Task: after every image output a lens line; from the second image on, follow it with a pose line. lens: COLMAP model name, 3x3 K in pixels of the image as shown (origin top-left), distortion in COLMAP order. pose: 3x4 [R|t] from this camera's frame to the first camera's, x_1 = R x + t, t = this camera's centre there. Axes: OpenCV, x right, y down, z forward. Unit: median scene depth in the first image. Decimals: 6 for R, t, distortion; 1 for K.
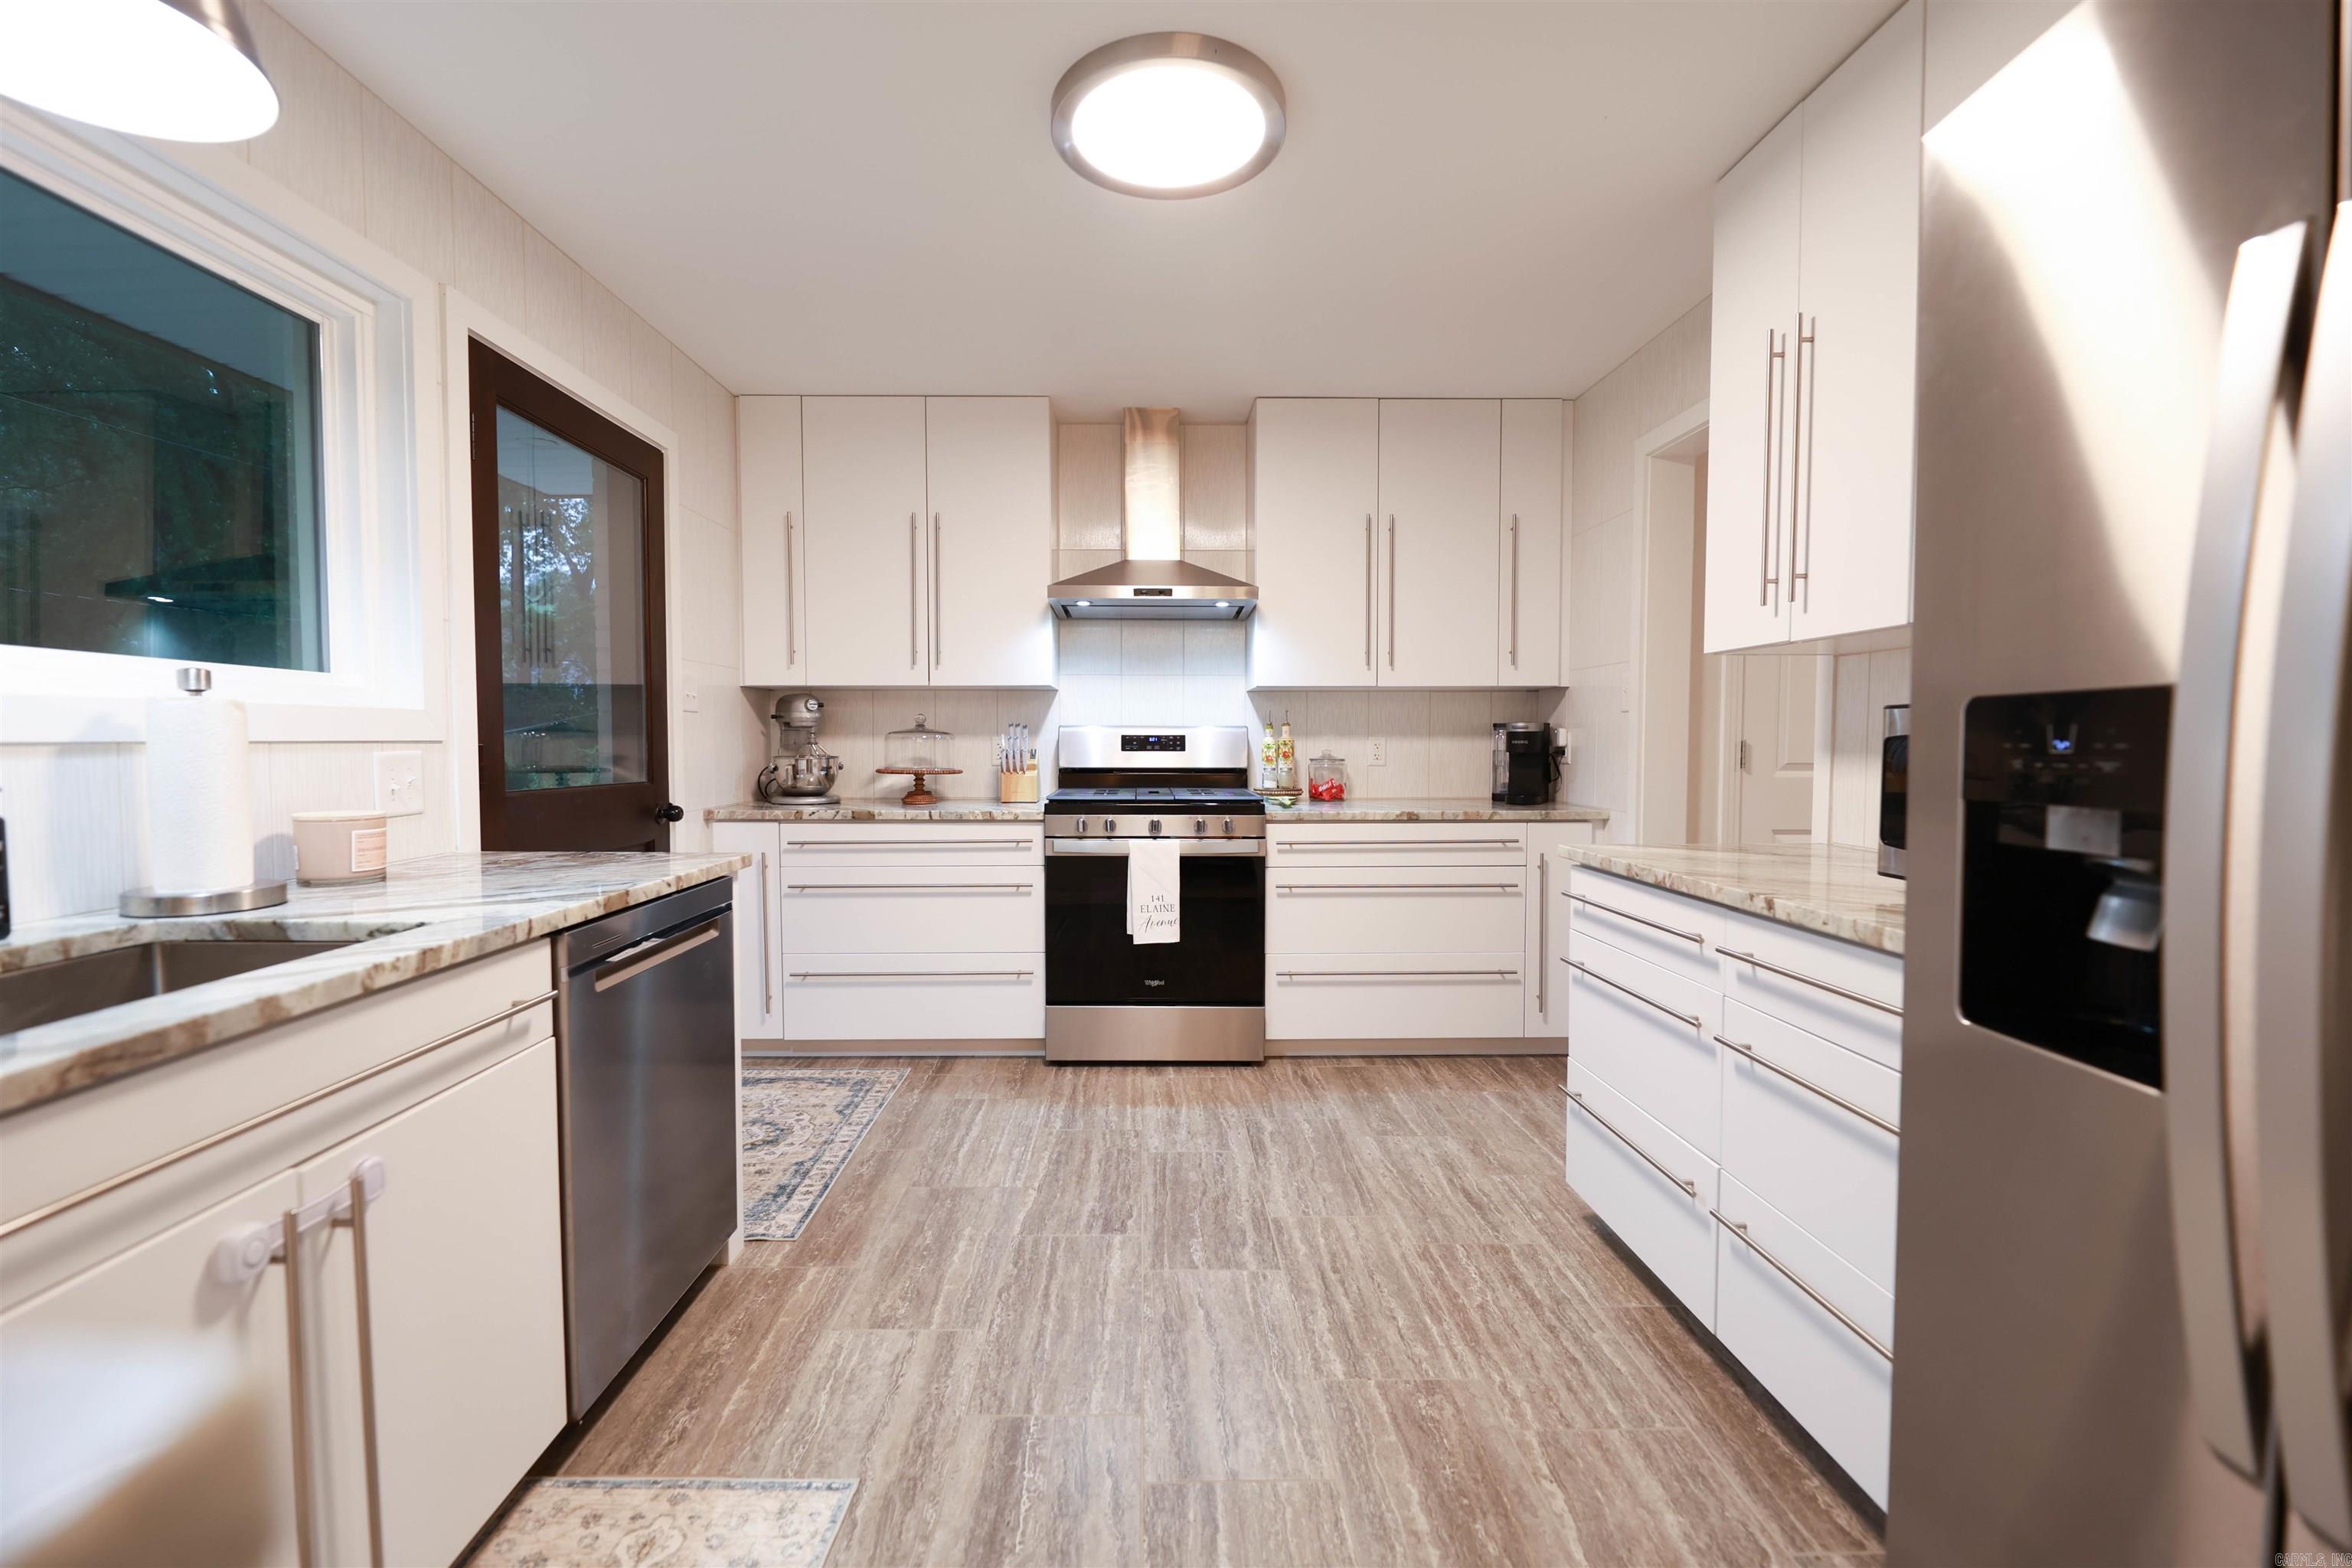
lens RADIAL K [[1020.0, 0, 1172.6], [0, 1020.0, 786.9], [0, 0, 1]] dist [0.015898, -0.007377]
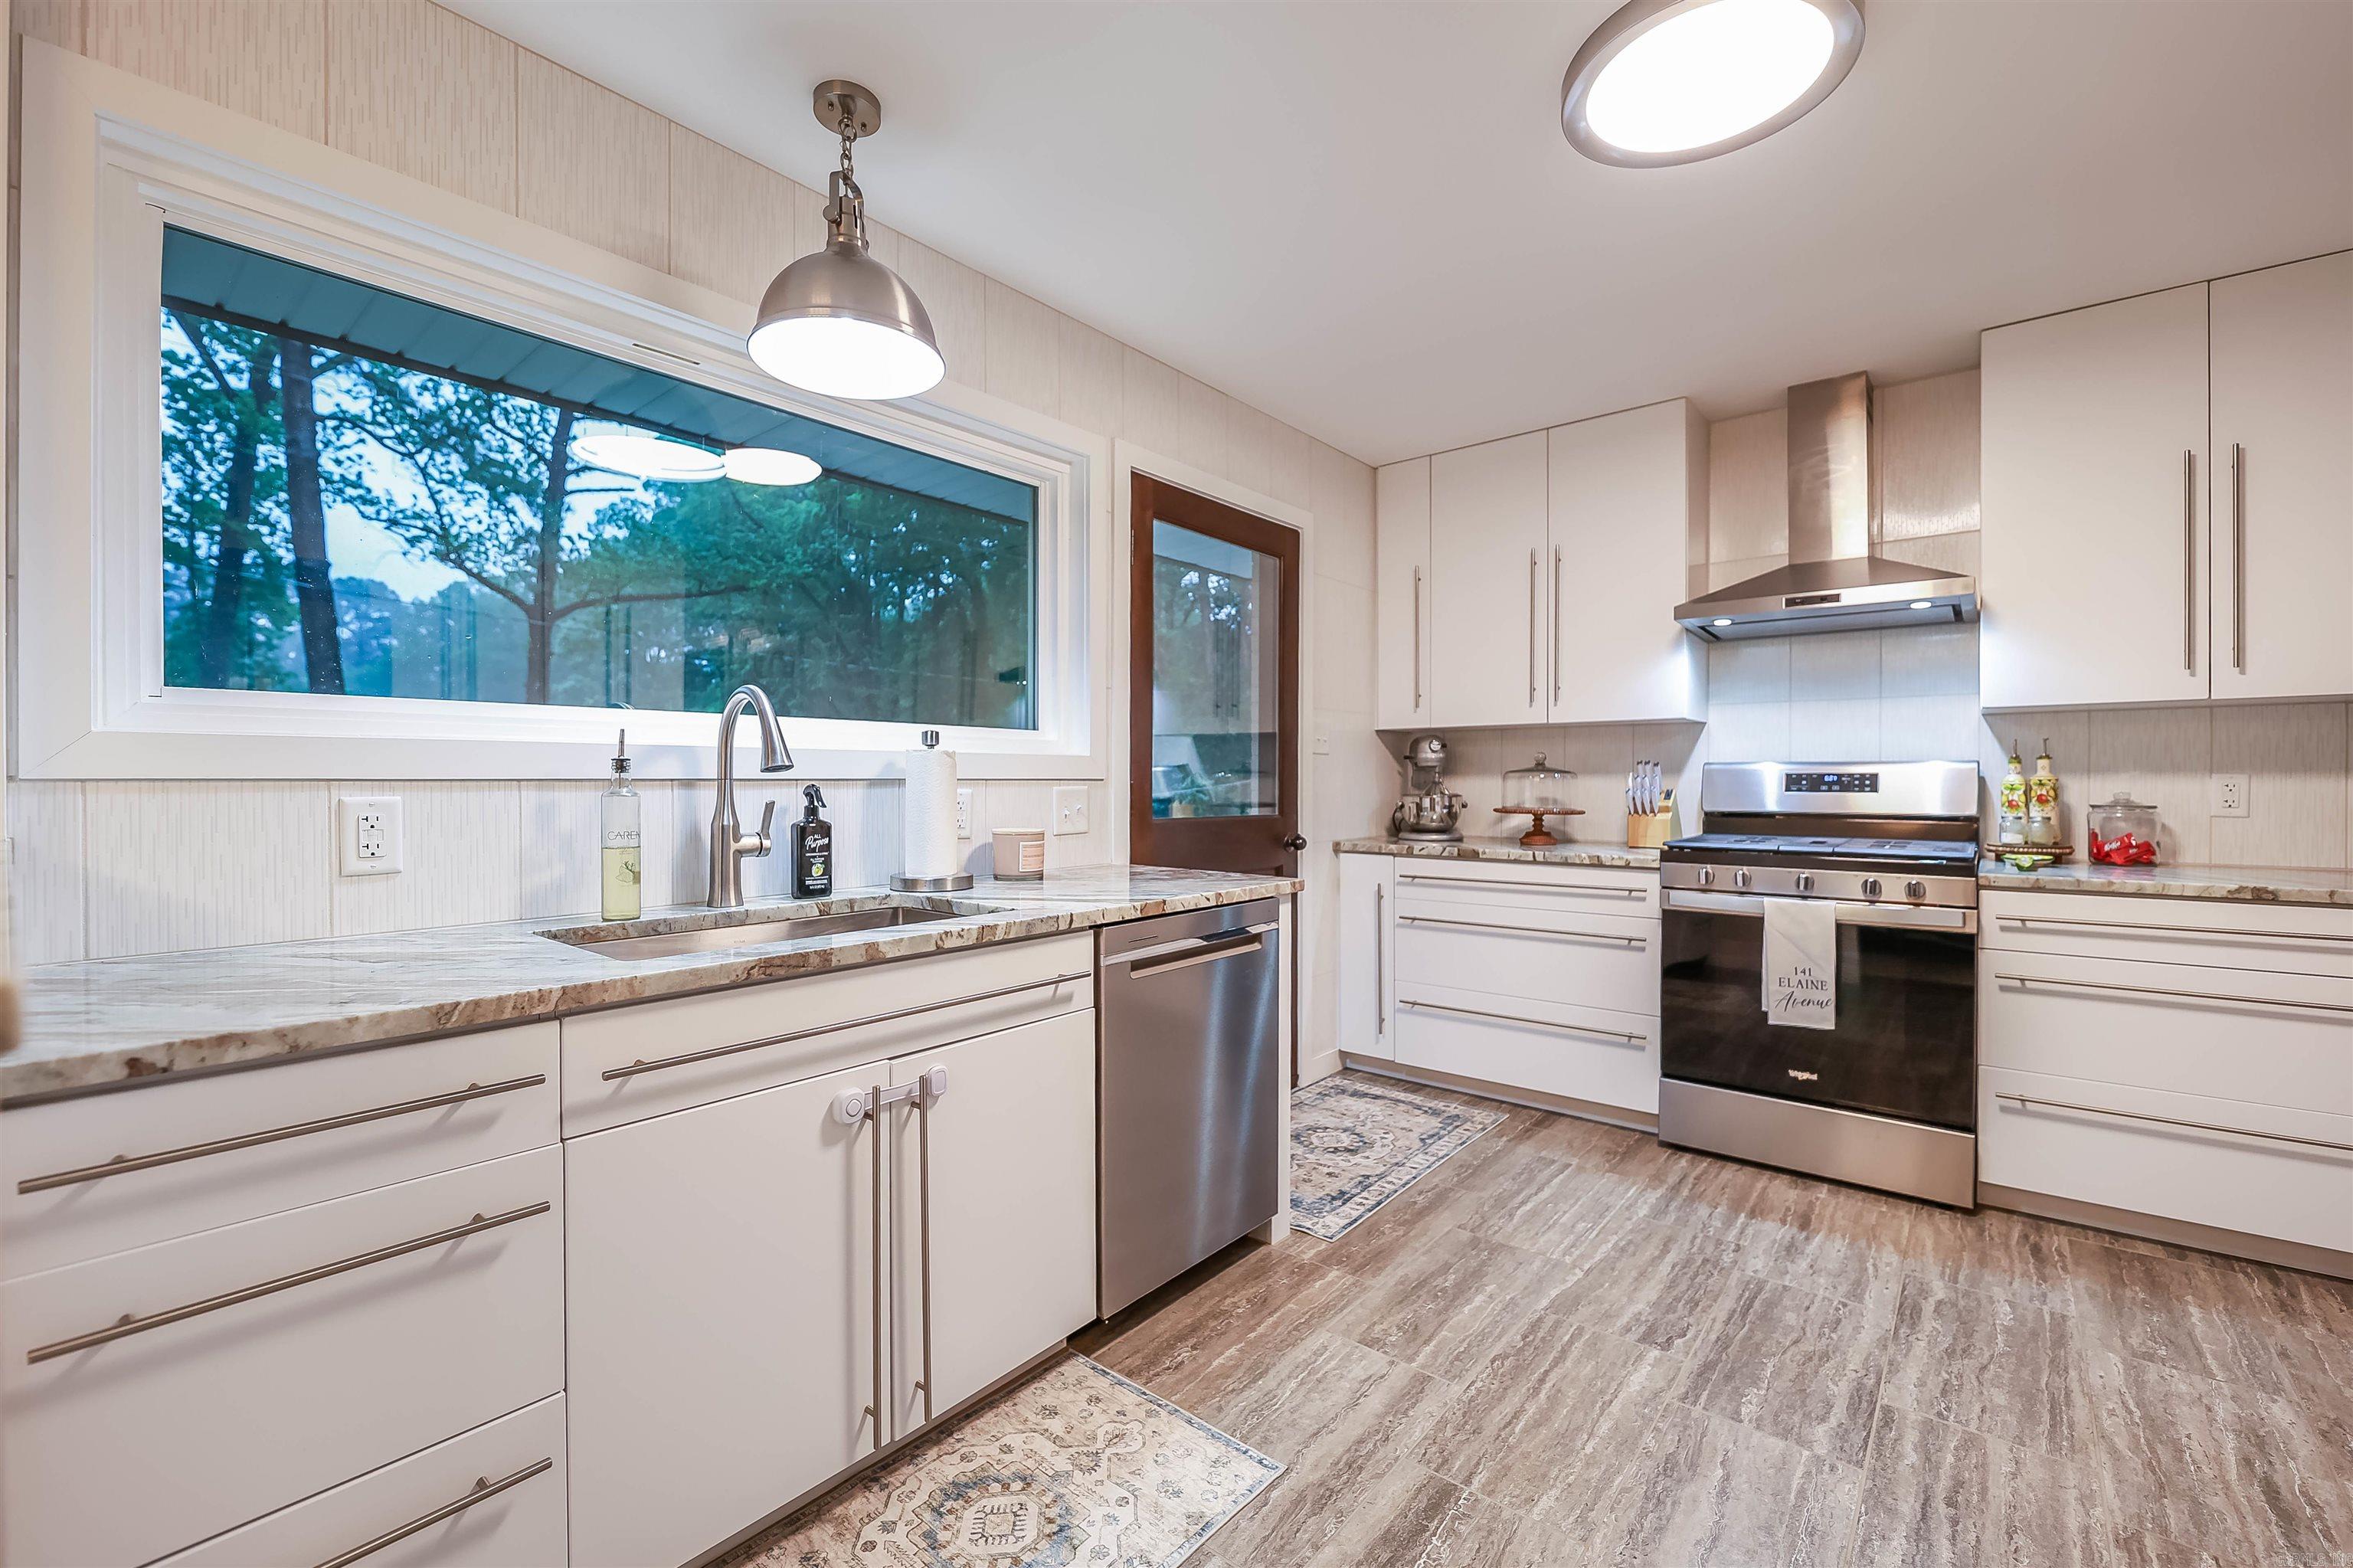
lens RADIAL K [[1020.4, 0, 1173.1], [0, 1020.4, 786.9], [0, 0, 1]] dist [0.015898, -0.007377]
pose [[0.755156, 0.004420, -0.655530, 0.153759], [-0.030772, 0.999114, -0.028712, 0.000284], [0.654822, 0.041854, 0.754623, 0.043314]]
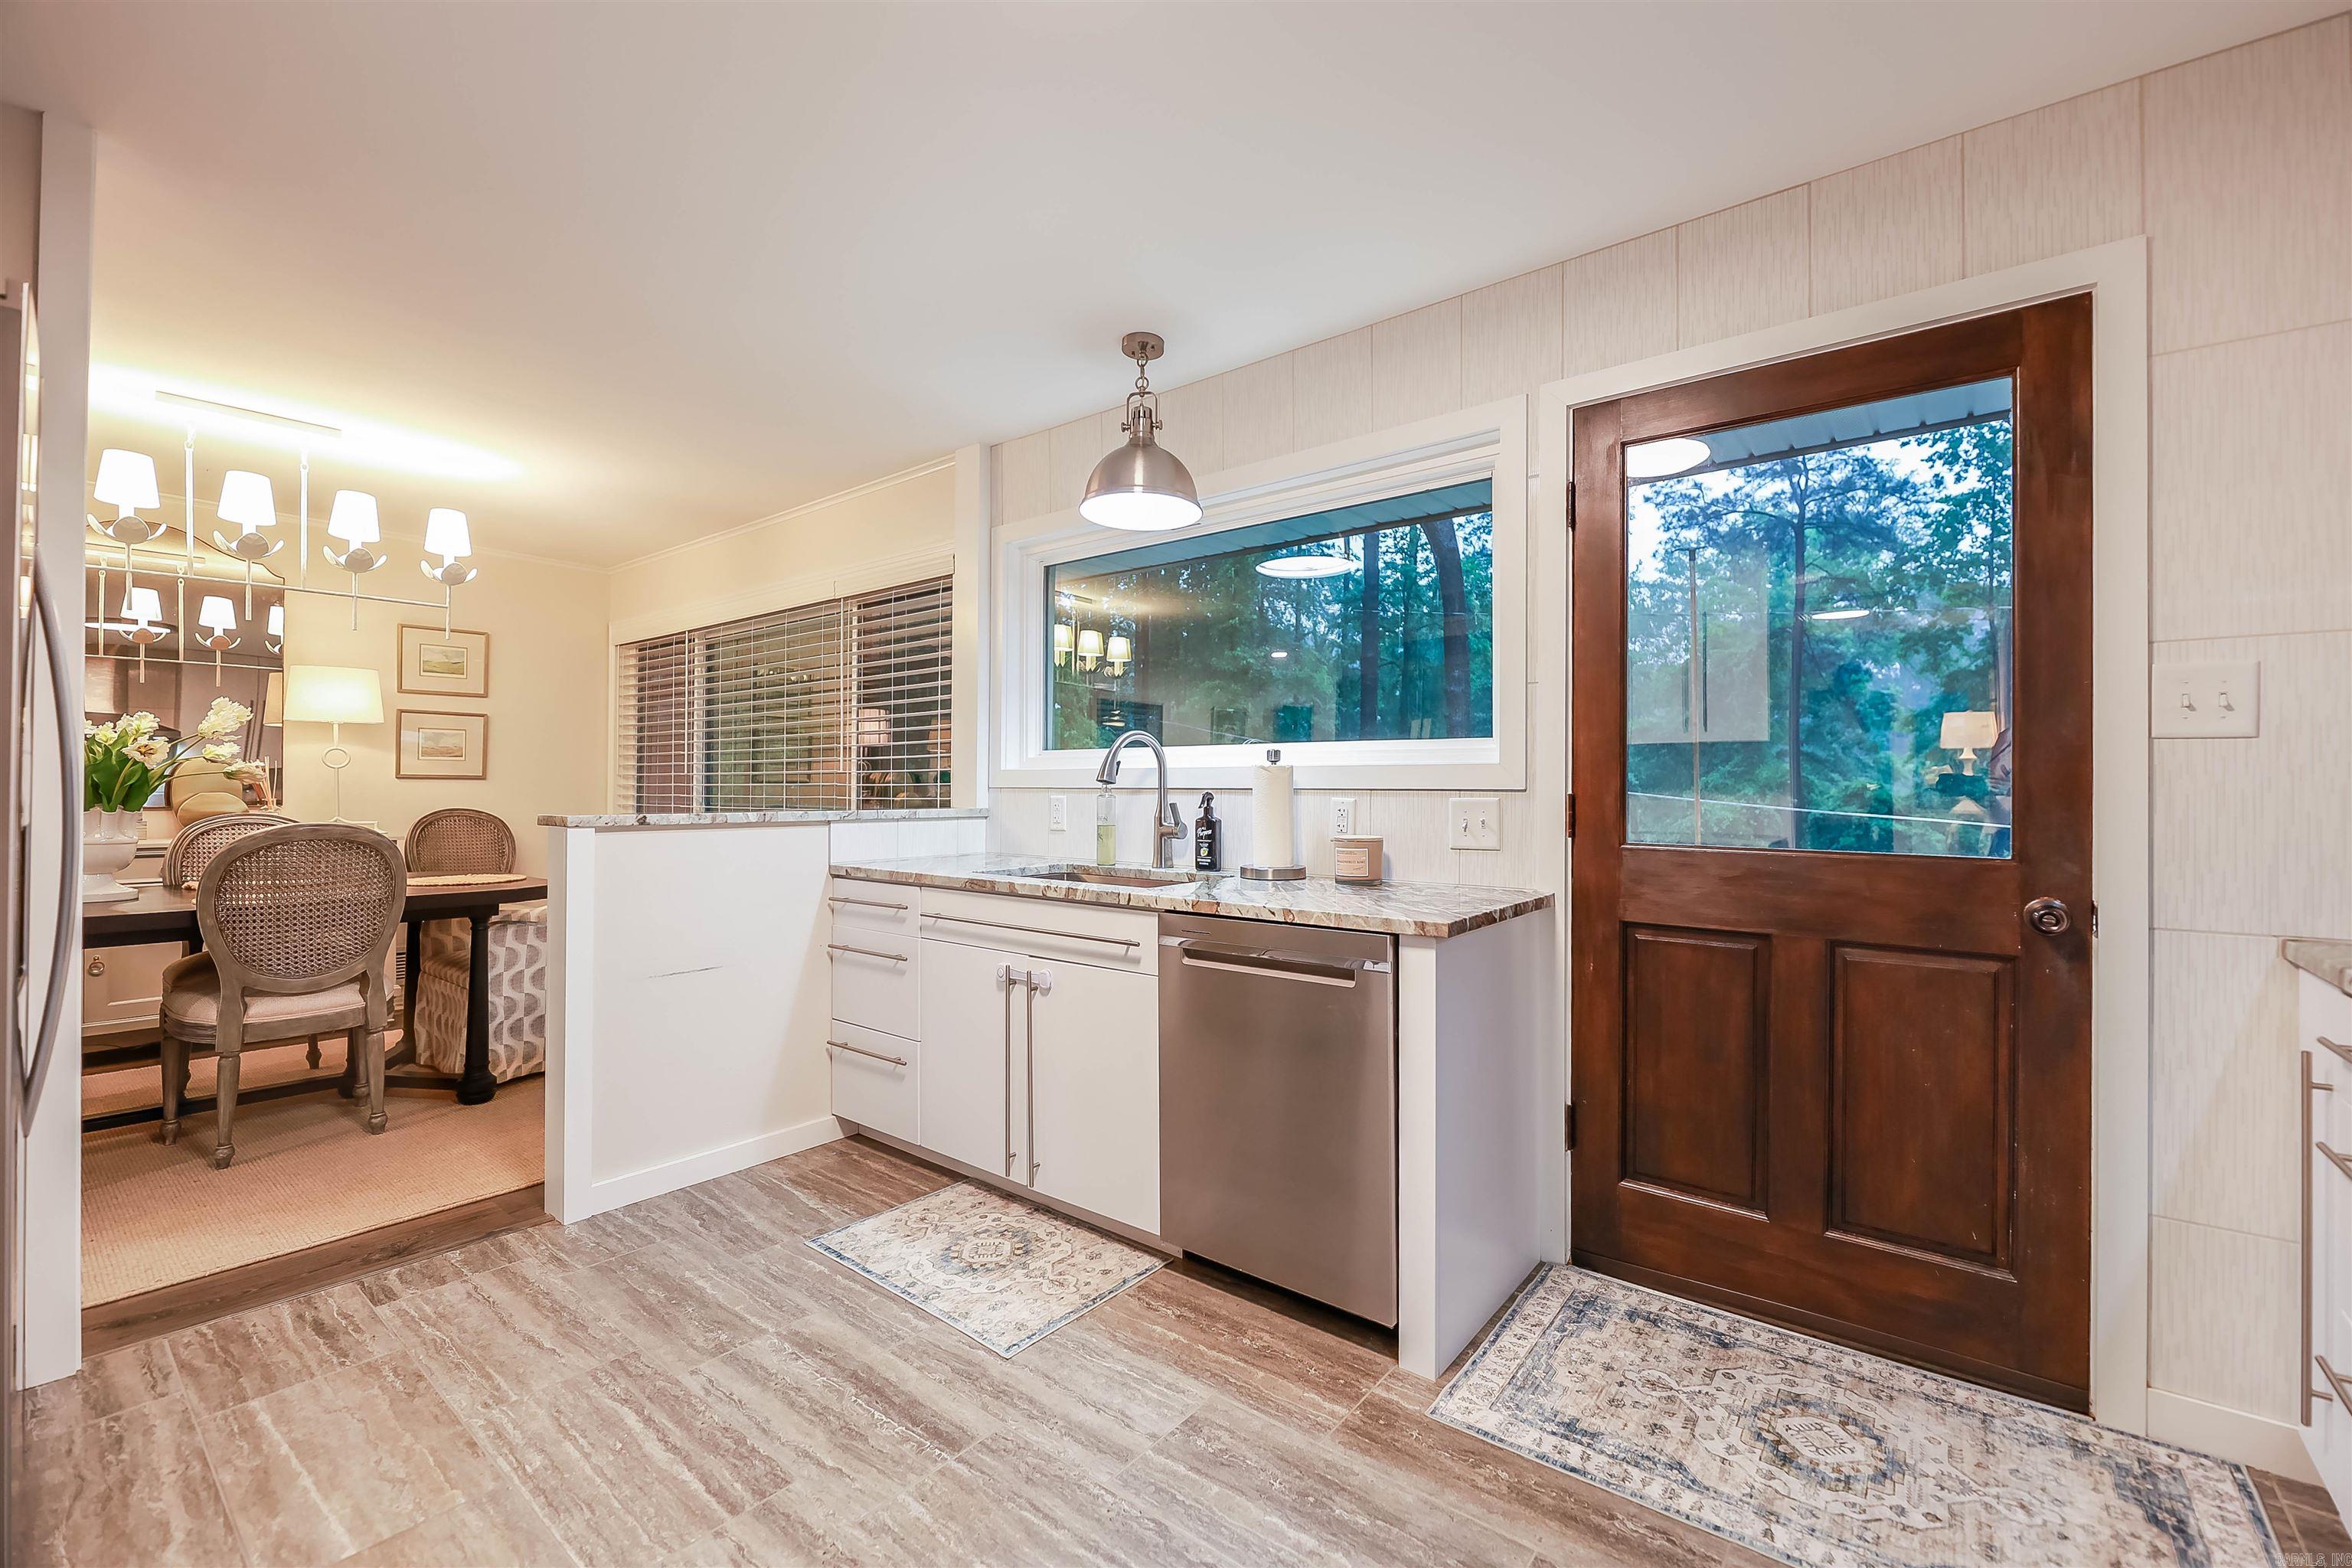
lens RADIAL K [[967.2, 0, 1176.0], [0, 967.2, 784.0], [0, 0, 1]] dist [-0.002429, -0.000567]
pose [[-0.651673, -0.006206, -0.758474, 0.244863], [-0.040575, 0.998820, 0.026689, -0.044469], [0.757414, 0.048167, -0.651156, 0.973048]]
